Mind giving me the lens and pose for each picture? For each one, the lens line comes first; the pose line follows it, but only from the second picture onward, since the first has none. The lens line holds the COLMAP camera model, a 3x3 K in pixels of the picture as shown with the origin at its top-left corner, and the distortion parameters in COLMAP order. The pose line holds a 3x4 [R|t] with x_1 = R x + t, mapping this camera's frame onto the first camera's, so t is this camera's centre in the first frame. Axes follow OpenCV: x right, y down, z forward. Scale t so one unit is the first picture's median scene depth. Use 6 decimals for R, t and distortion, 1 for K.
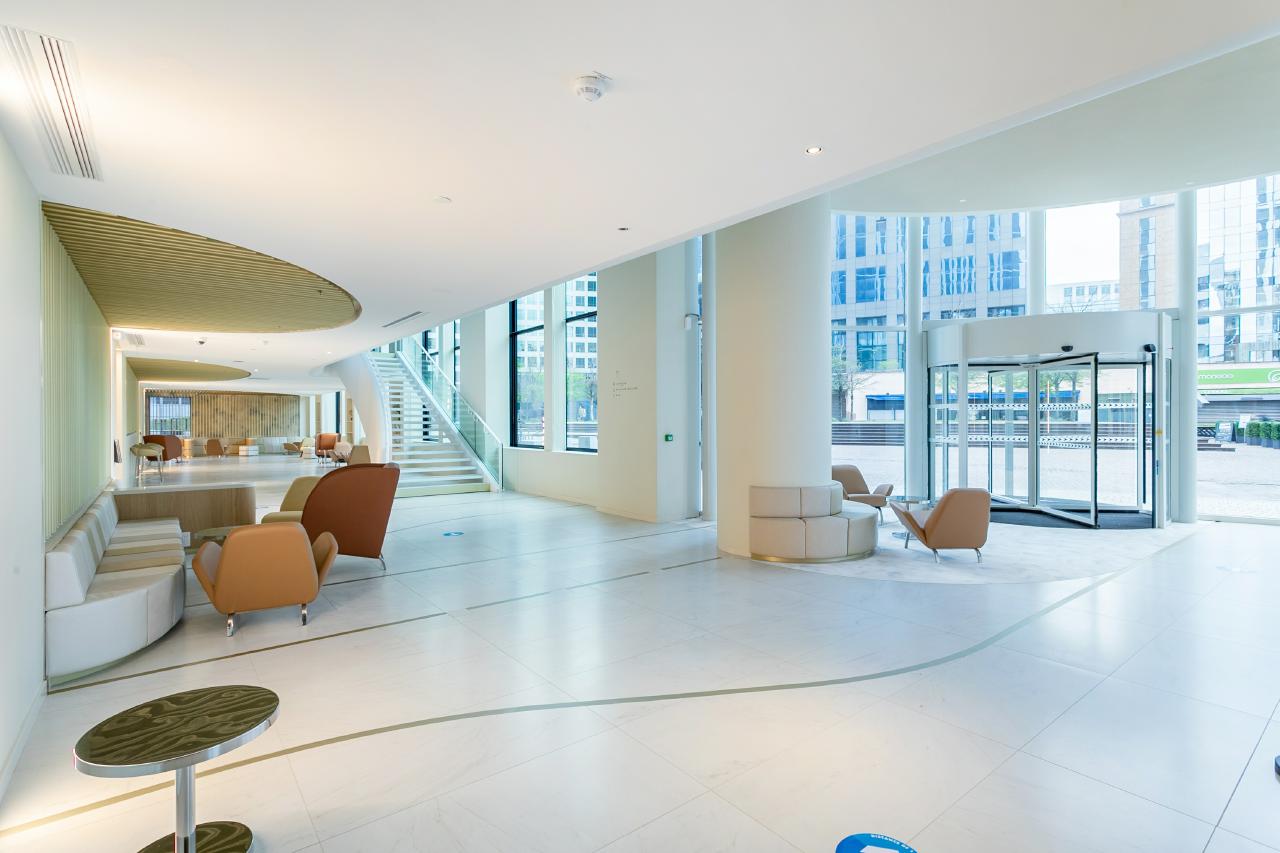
lens RADIAL K [[611.5, 0, 639.9], [0, 611.5, 426.6], [0, 0, 1]] dist [0.006736, 0.000007]
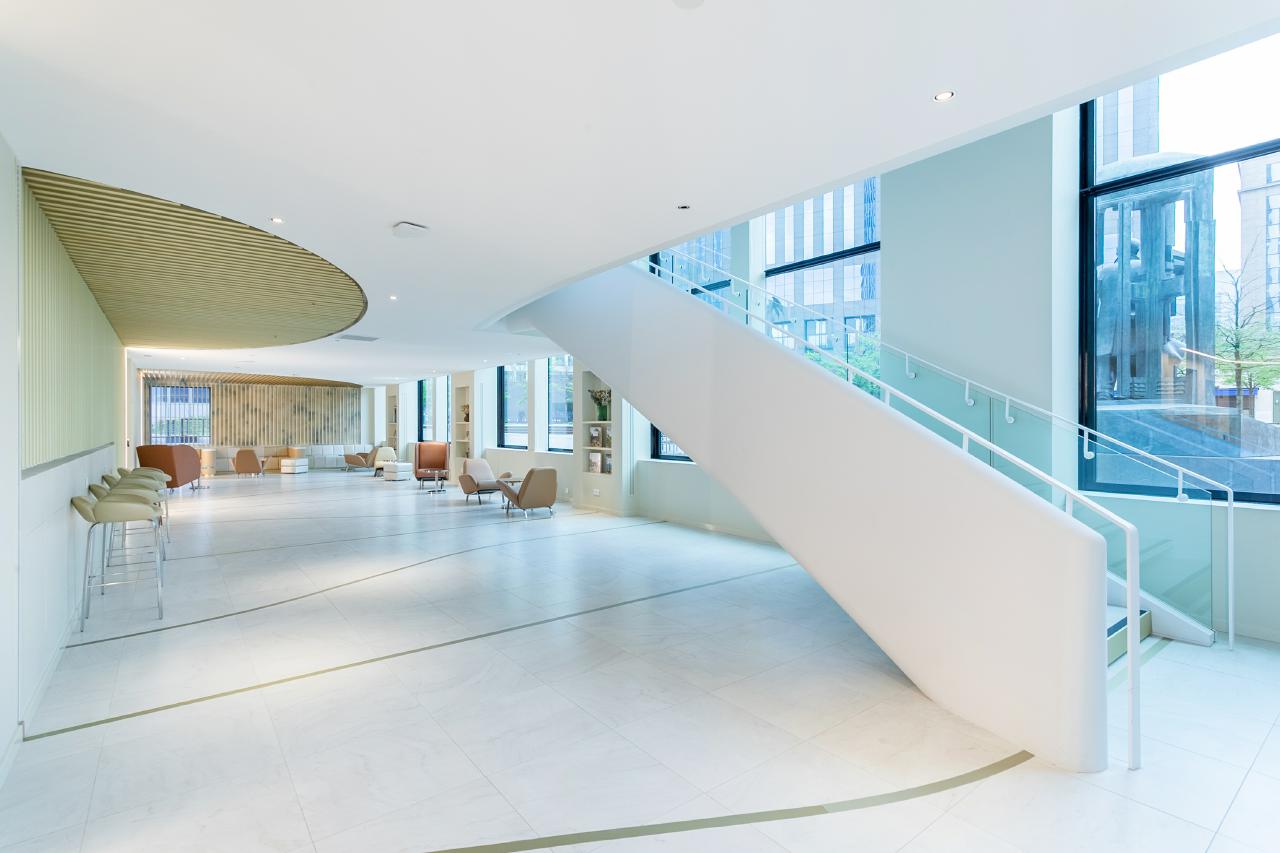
lens RADIAL K [[611.5, 0, 640.7], [0, 611.5, 423.2], [0, 0, 1]] dist [0.006736, 0.000007]
pose [[0.999981, 0.001536, -0.005894, -0.248961], [-0.001584, 0.999966, -0.008088, -0.002923], [0.005881, 0.008098, 0.999950, 0.319686]]
